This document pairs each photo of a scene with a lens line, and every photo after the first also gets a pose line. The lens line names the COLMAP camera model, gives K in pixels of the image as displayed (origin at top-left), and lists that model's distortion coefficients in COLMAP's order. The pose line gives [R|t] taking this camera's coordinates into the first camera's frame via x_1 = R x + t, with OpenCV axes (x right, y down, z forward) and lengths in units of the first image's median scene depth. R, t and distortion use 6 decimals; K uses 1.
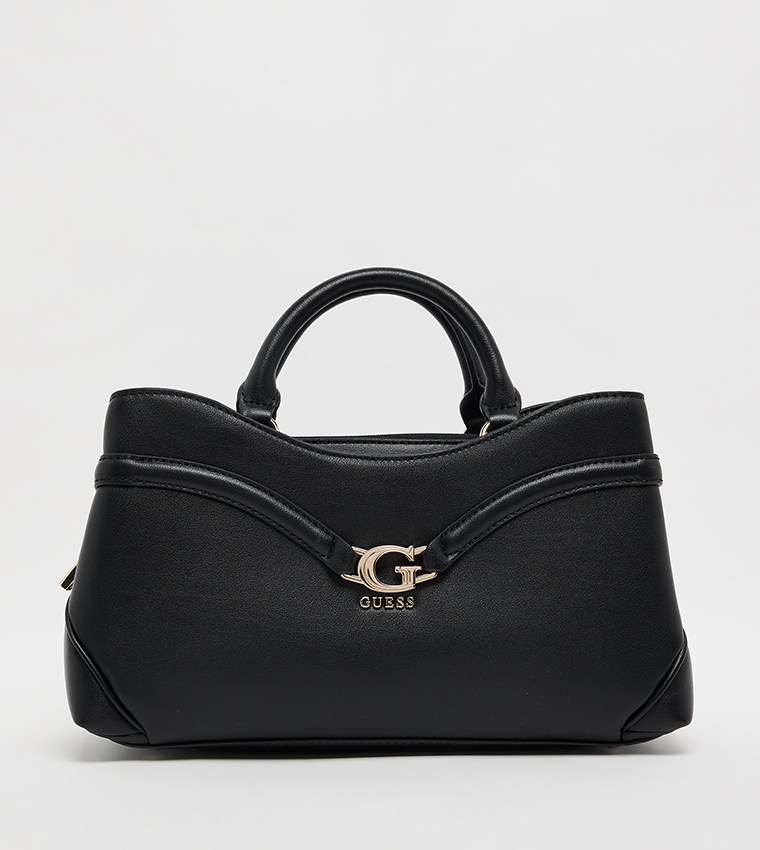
lens RADIAL K [[3036.9, 0, 323.7], [0, 3036.9, 405.2], [0, 0, 1]] dist [0.245528, 0.000000]
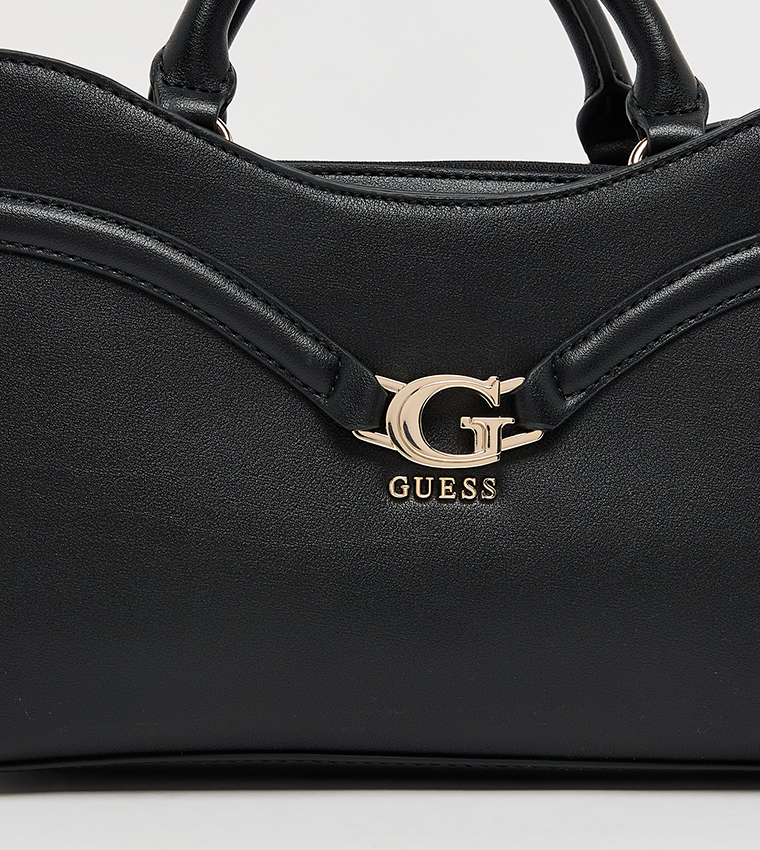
lens RADIAL K [[3036.9, 0, 428.7], [0, 3036.9, 405.4], [0, 0, 1]] dist [0.245528, 0.000000]
pose [[0.998032, 0.020867, 0.059137, -0.011362], [-0.022962, 0.999124, 0.034978, 0.033585], [-0.058356, -0.036267, 0.997637, 0.498147]]
